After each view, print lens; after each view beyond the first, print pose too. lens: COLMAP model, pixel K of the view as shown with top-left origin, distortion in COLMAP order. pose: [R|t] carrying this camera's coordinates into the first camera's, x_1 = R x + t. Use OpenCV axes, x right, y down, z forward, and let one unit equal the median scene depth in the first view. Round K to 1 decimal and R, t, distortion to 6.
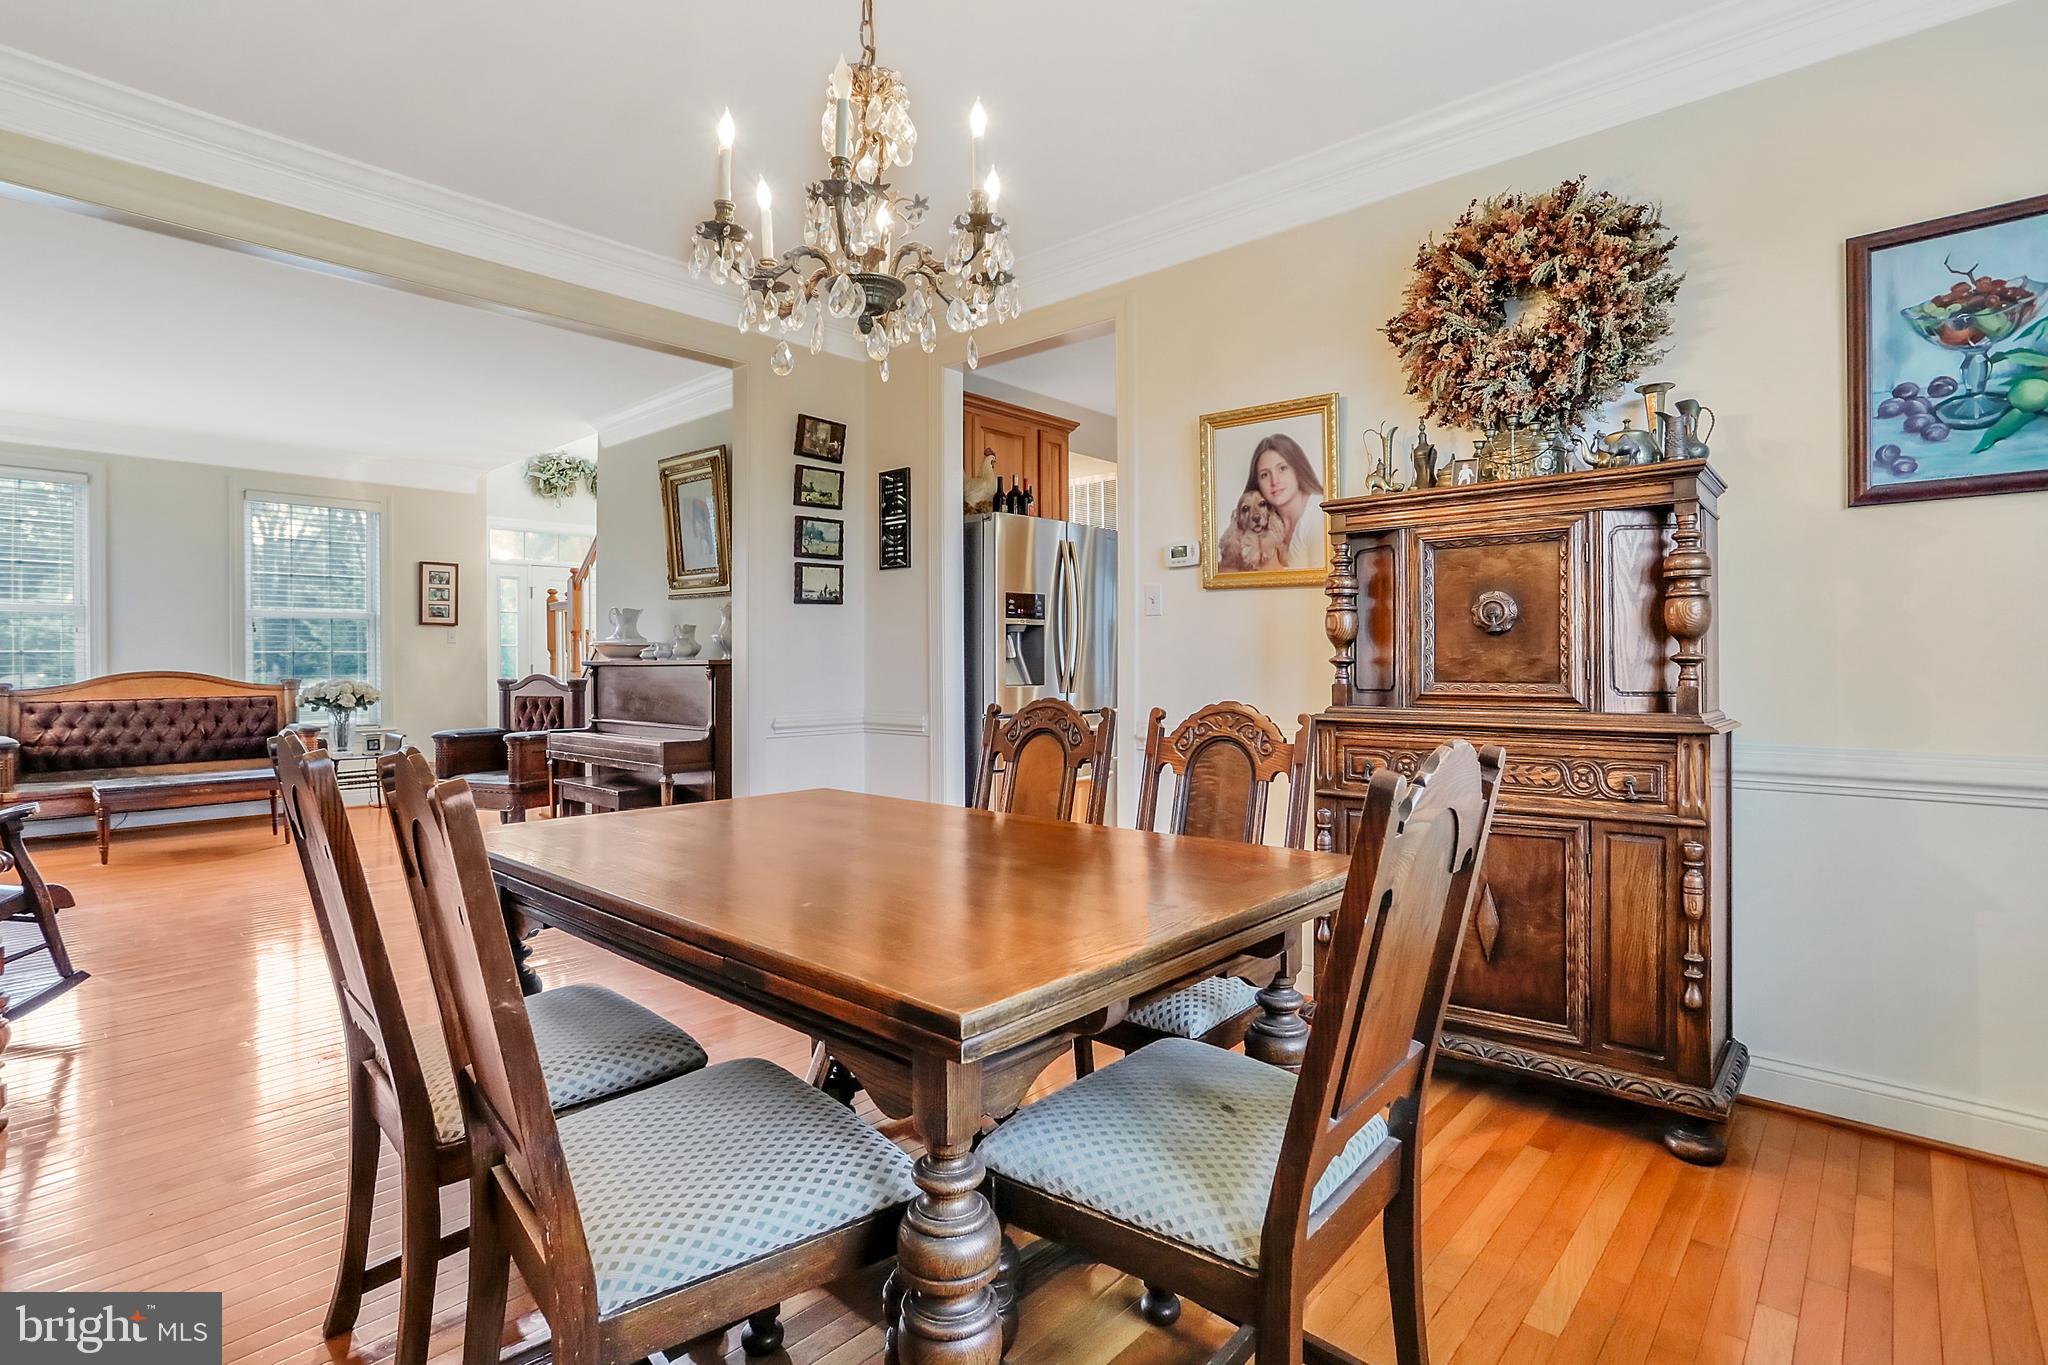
lens RADIAL K [[988.3, 0, 1024.9], [0, 988.3, 650.7], [0, 0, 1]] dist [-0.047200, 0.018263]
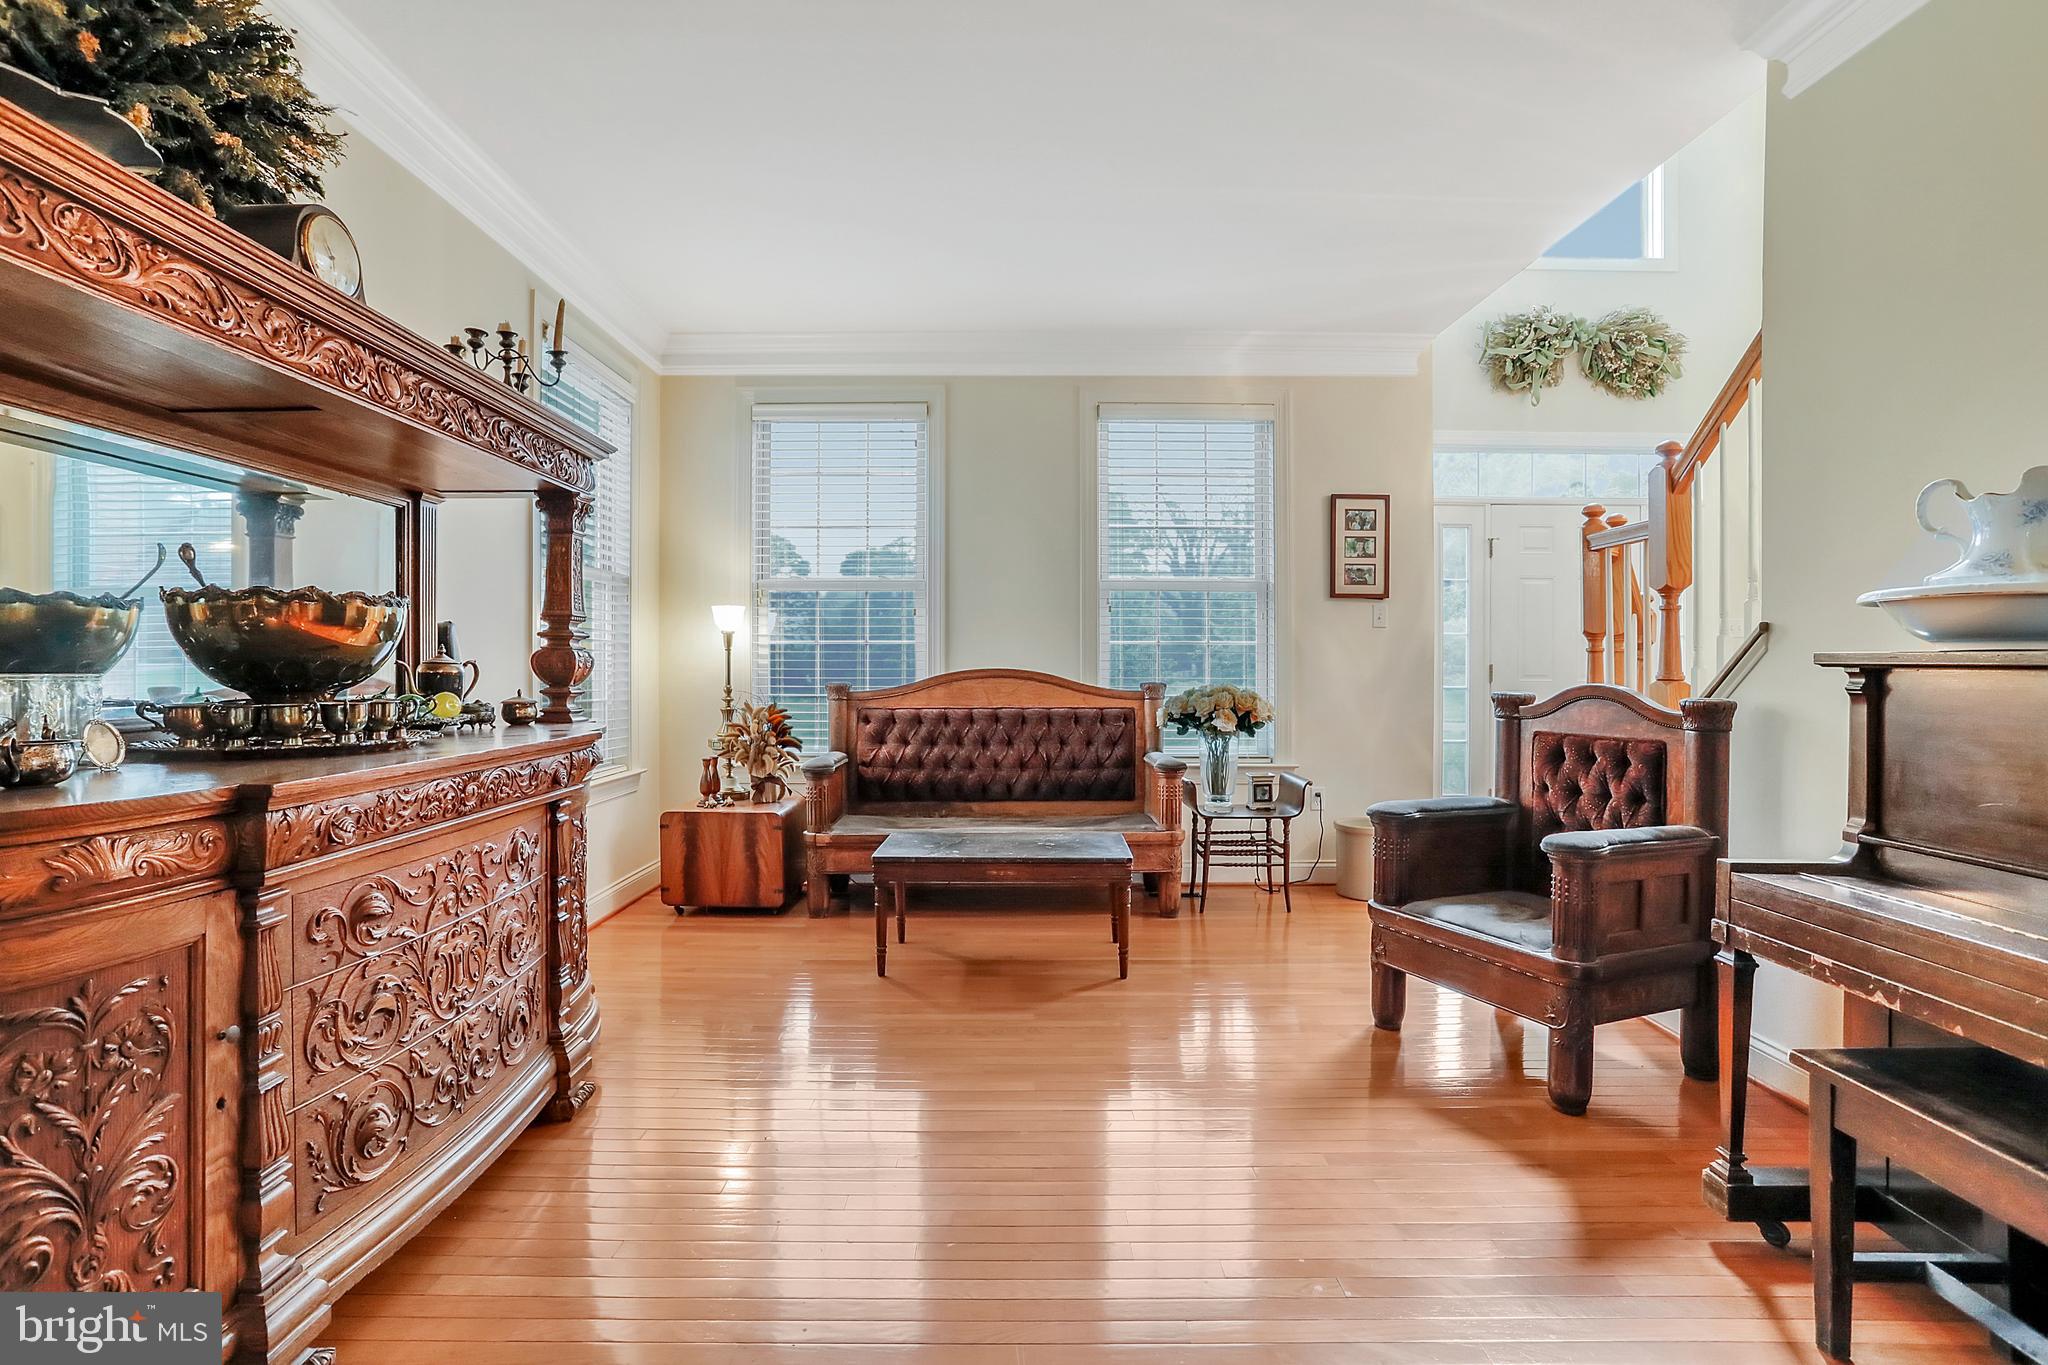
lens RADIAL K [[1001.3, 0, 1015.9], [0, 1001.3, 673.3], [0, 0, 1]] dist [0.003238, 0.001665]
pose [[0.667623, 0.014139, -0.744366, -0.335274], [0.001410, 0.999794, 0.020256, 0.009424], [0.744499, -0.014573, 0.667465, 0.507826]]
